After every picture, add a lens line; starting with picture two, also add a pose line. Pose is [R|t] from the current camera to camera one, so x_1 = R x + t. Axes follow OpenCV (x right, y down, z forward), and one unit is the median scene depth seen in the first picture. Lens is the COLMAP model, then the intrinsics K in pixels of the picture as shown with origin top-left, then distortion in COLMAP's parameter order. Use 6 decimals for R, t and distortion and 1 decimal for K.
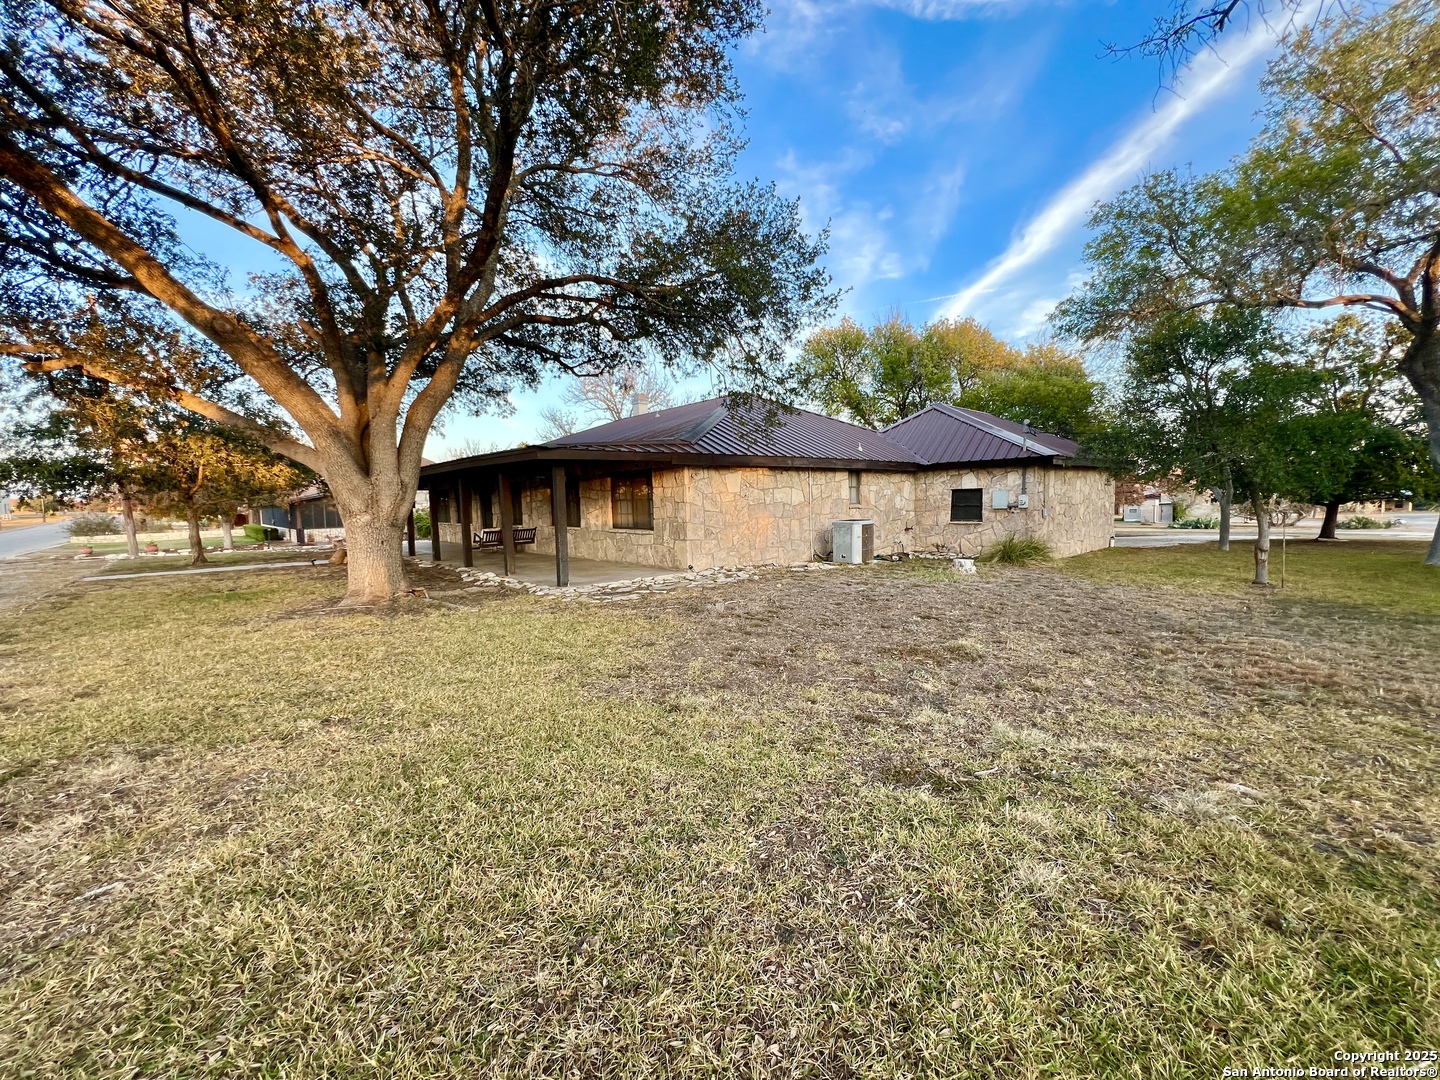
lens RADIAL K [[573.7, 0, 720.0], [0, 573.7, 540.0], [0, 0, 1]] dist [0.000195, 0.000103]
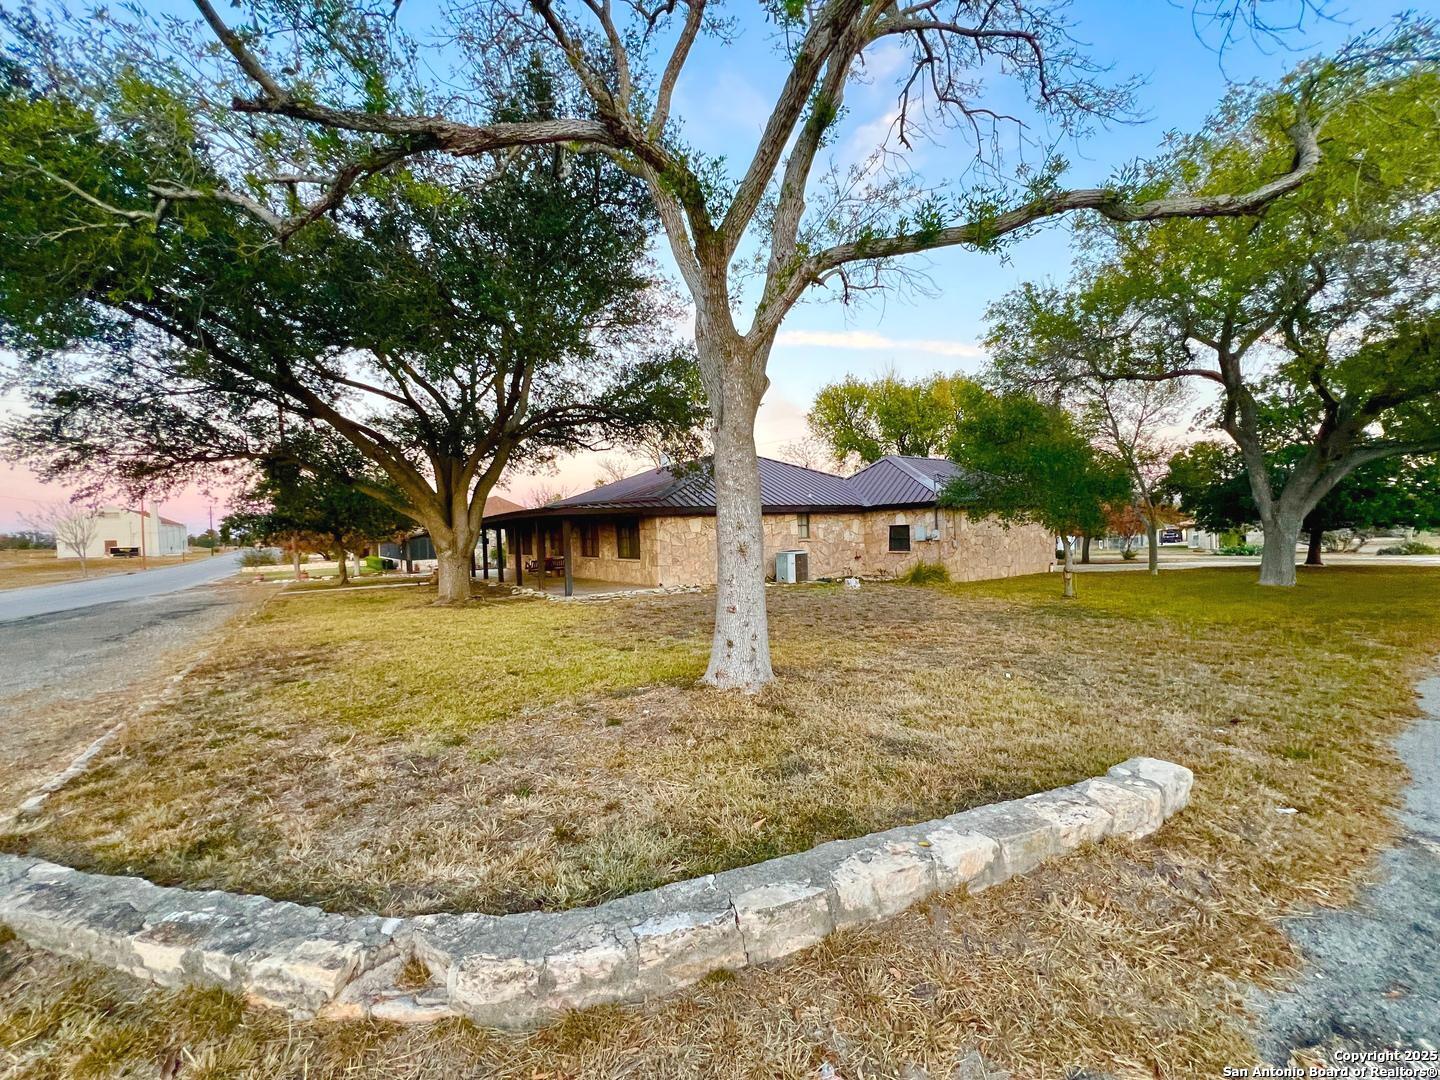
lens RADIAL K [[573.7, 0, 720.0], [0, 573.7, 540.0], [0, 0, 1]] dist [0.000195, 0.000103]
pose [[0.991189, -0.009527, -0.132109, 0.212927], [0.002687, 0.998651, -0.051855, 0.007399], [0.132425, 0.051043, 0.989878, -0.304636]]
